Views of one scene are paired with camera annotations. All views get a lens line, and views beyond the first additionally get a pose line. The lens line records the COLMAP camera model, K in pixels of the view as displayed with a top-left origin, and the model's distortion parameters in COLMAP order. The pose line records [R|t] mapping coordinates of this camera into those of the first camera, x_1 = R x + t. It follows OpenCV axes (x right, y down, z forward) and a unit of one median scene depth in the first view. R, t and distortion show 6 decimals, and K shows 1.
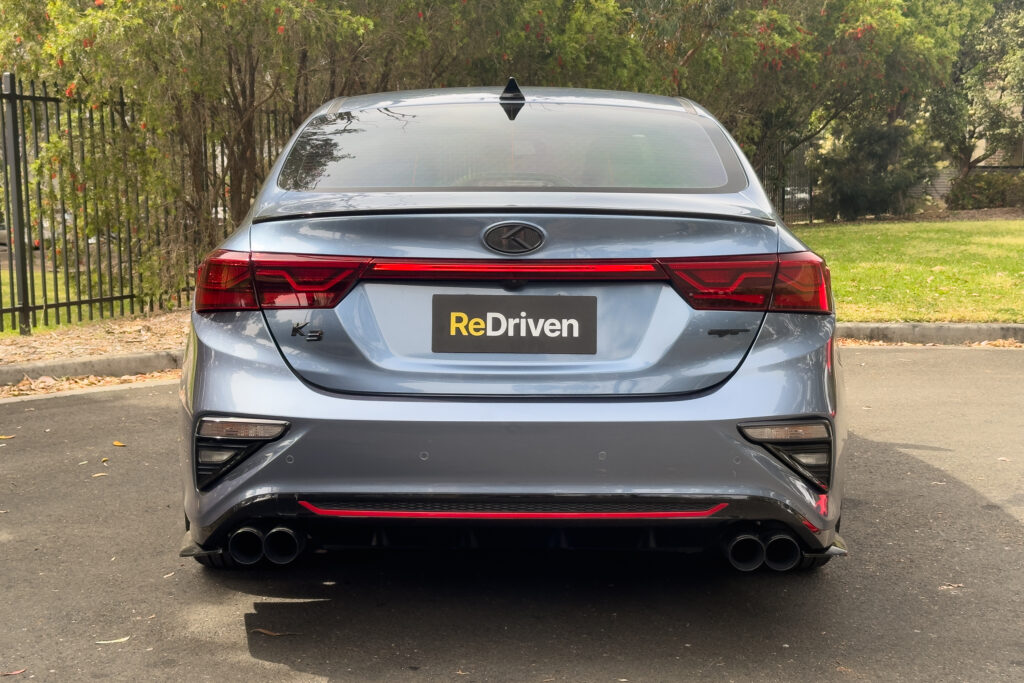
lens RADIAL K [[1502.1, 0, 512.0], [0, 1502.1, 341.5], [0, 0, 1]] dist [0.148993, -0.121000]
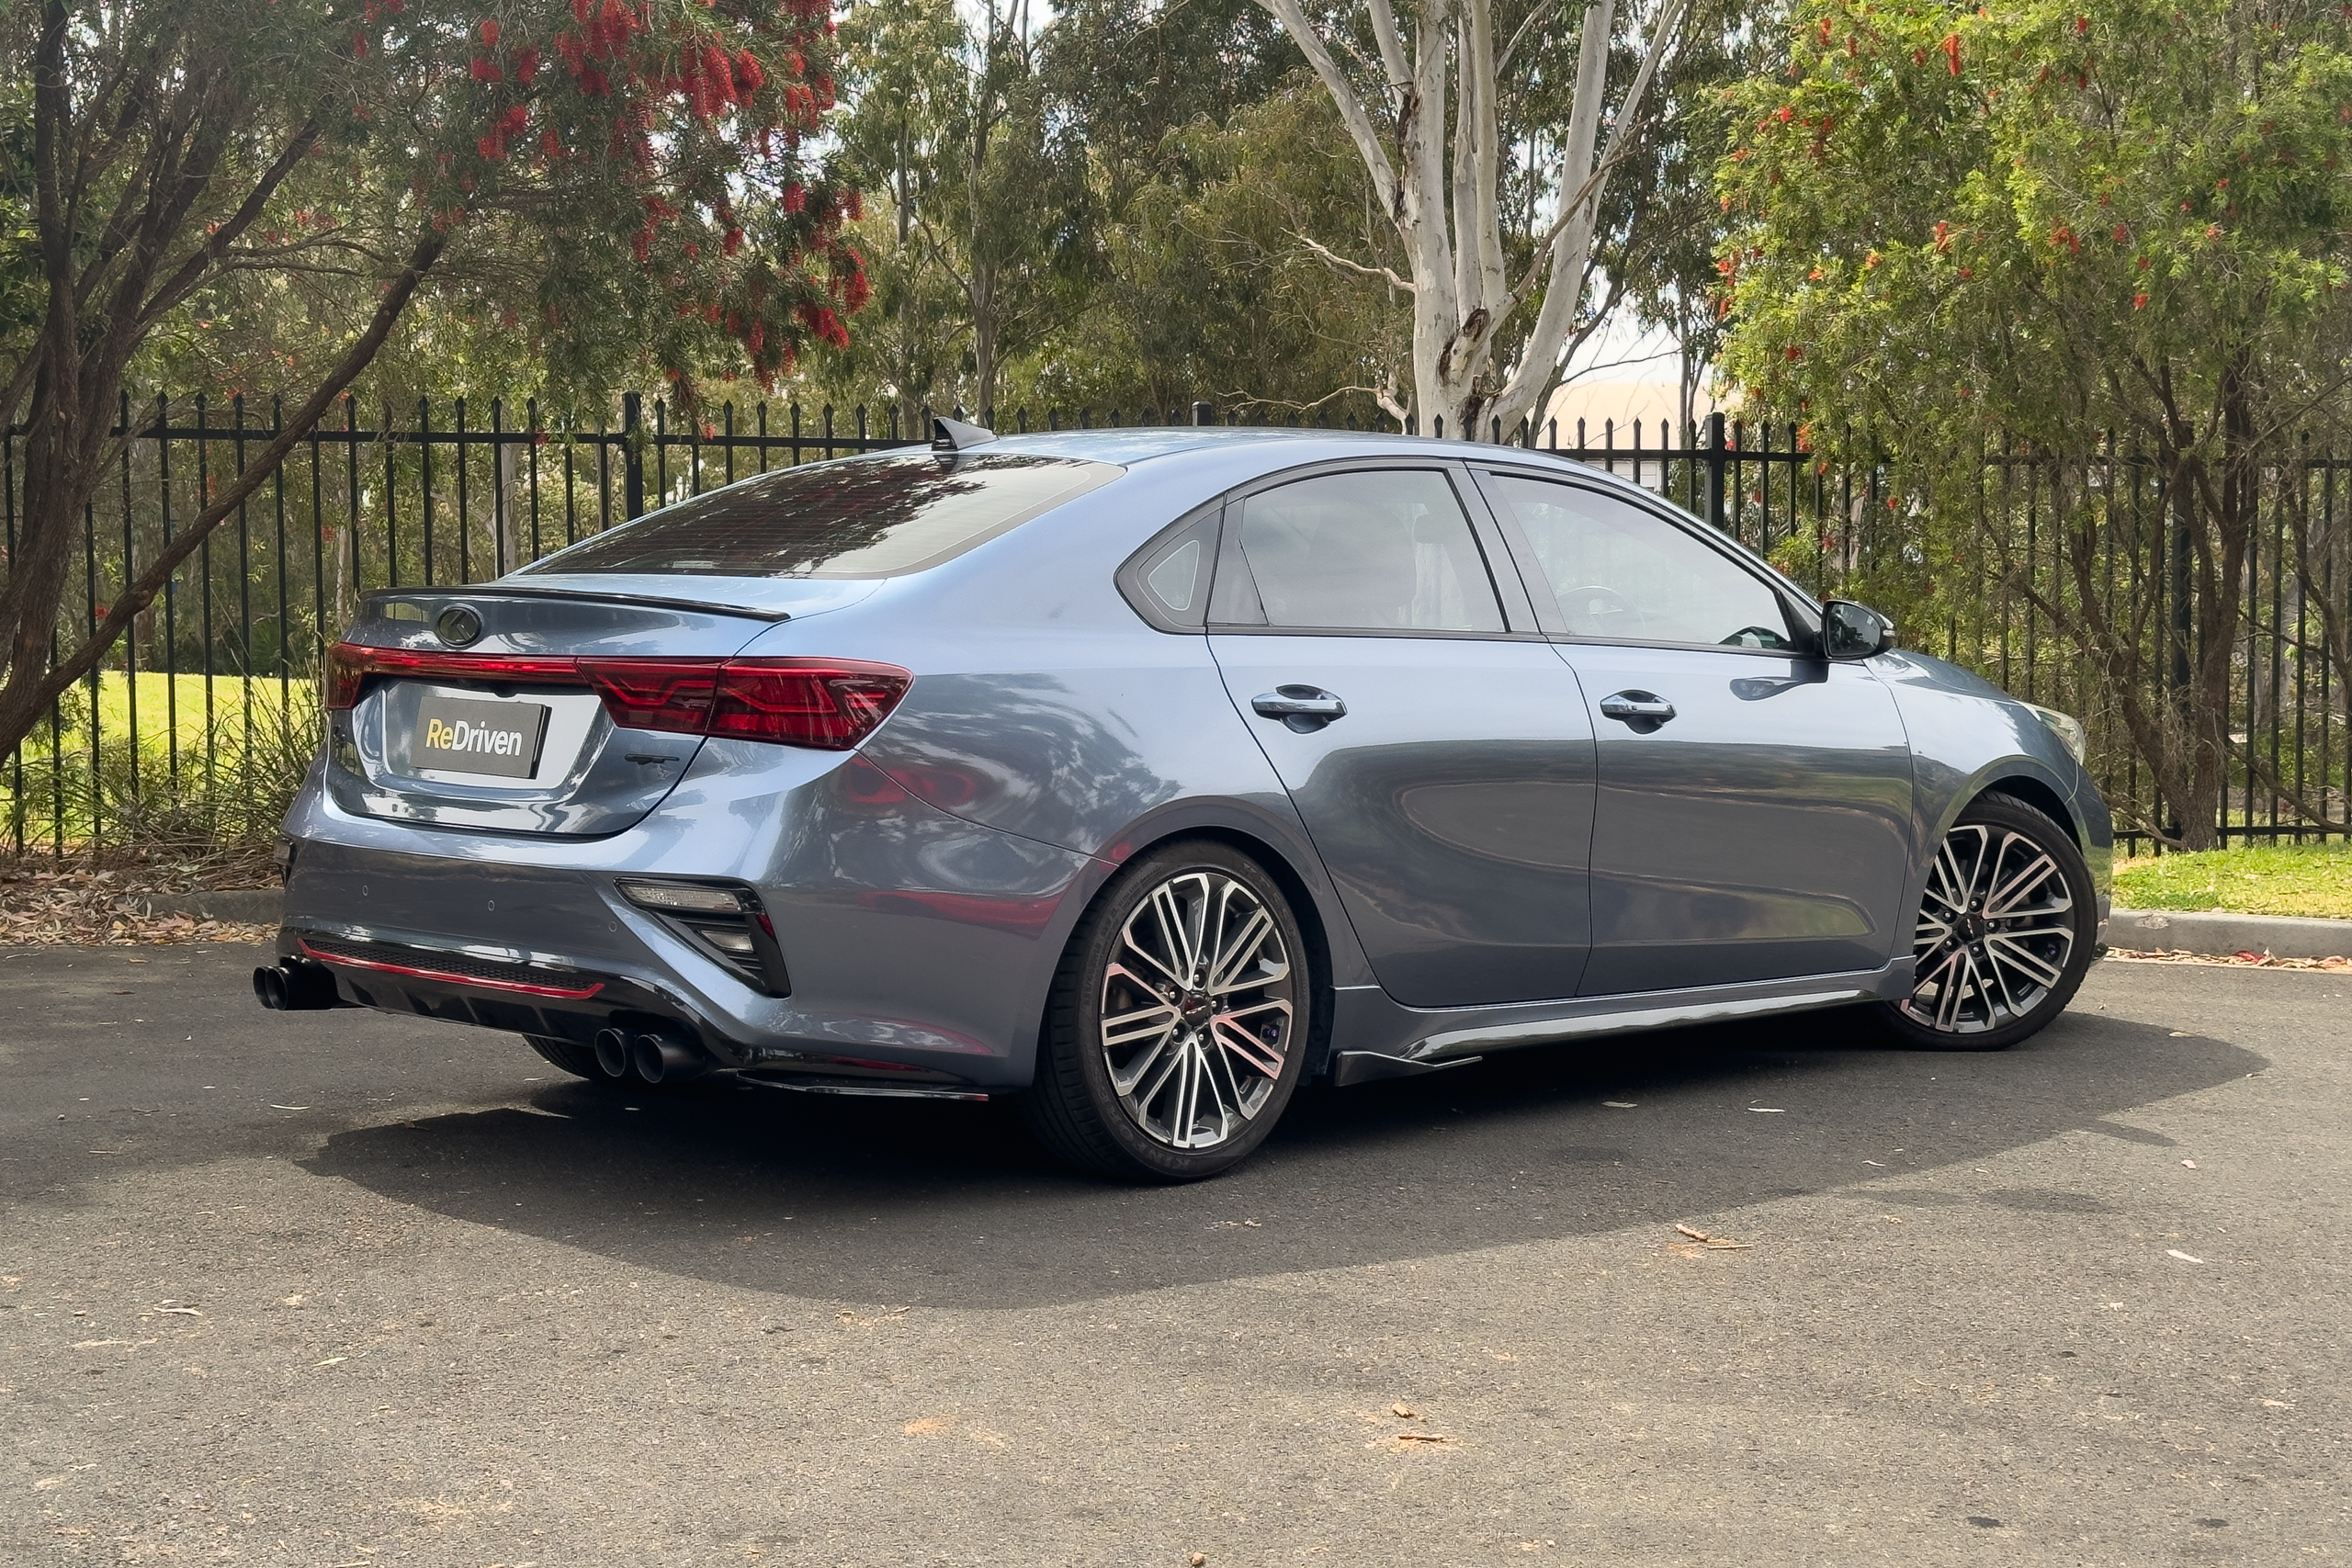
lens RADIAL K [[3449.8, 0, 1176.0], [0, 3449.8, 784.0], [0, 0, 1]] dist [0.148993, -0.121000]
pose [[0.708000, 0.046381, -0.704687, 1.543116], [-0.090622, 0.995558, -0.025522, 0.026397], [0.700374, 0.081930, 0.709059, -0.030110]]
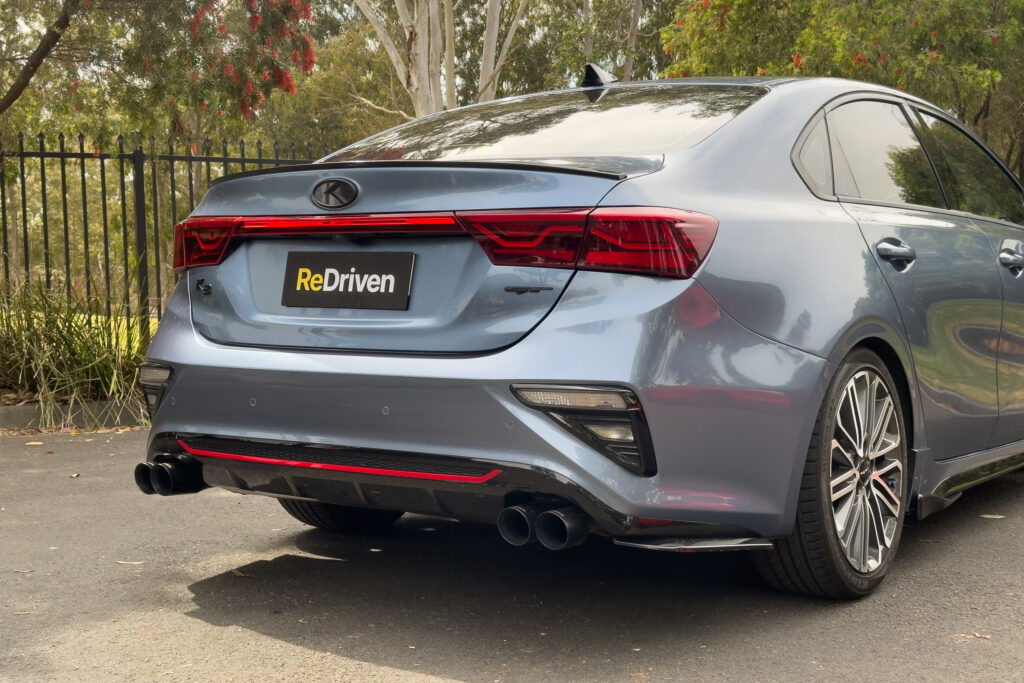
lens RADIAL K [[1435.2, 0, 512.0], [0, 1435.2, 341.5], [0, 0, 1]] dist [0.137020, -0.125263]
pose [[0.827226, 0.024392, -0.561339, 0.640753], [-0.059536, 0.997238, -0.044404, 0.066471], [0.558706, 0.070152, 0.826394, 0.262664]]
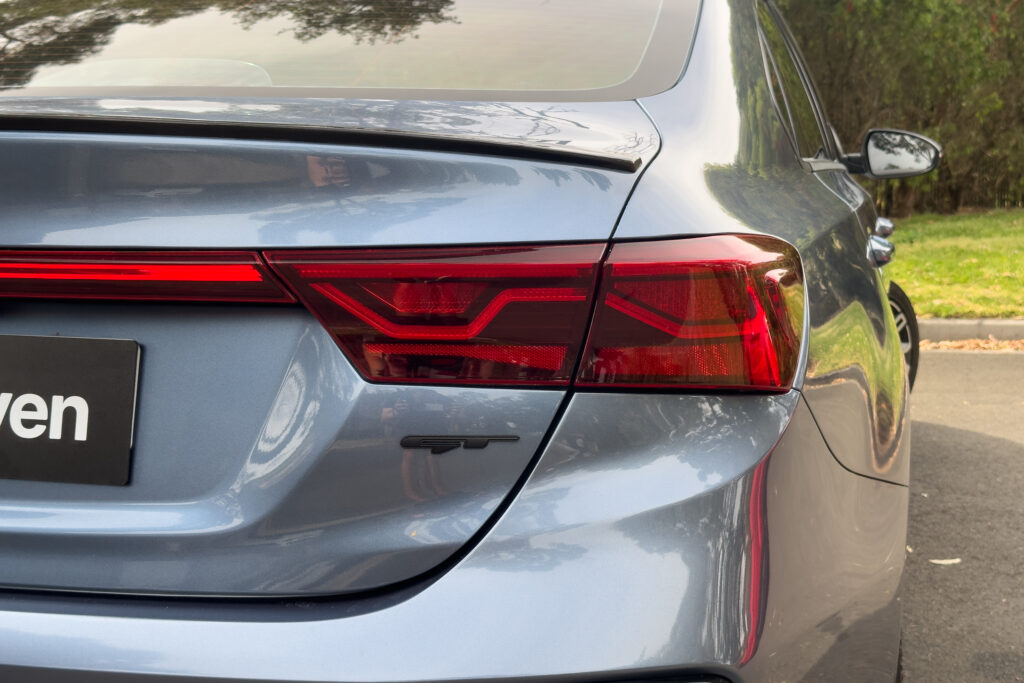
lens RADIAL K [[1435.2, 0, 512.0], [0, 1435.2, 341.5], [0, 0, 1]] dist [0.137020, -0.125263]
pose [[0.971932, 0.028170, -0.233568, 0.245129], [-0.022382, 0.999374, 0.027396, -0.042927], [0.234193, -0.021400, 0.971955, 0.647496]]
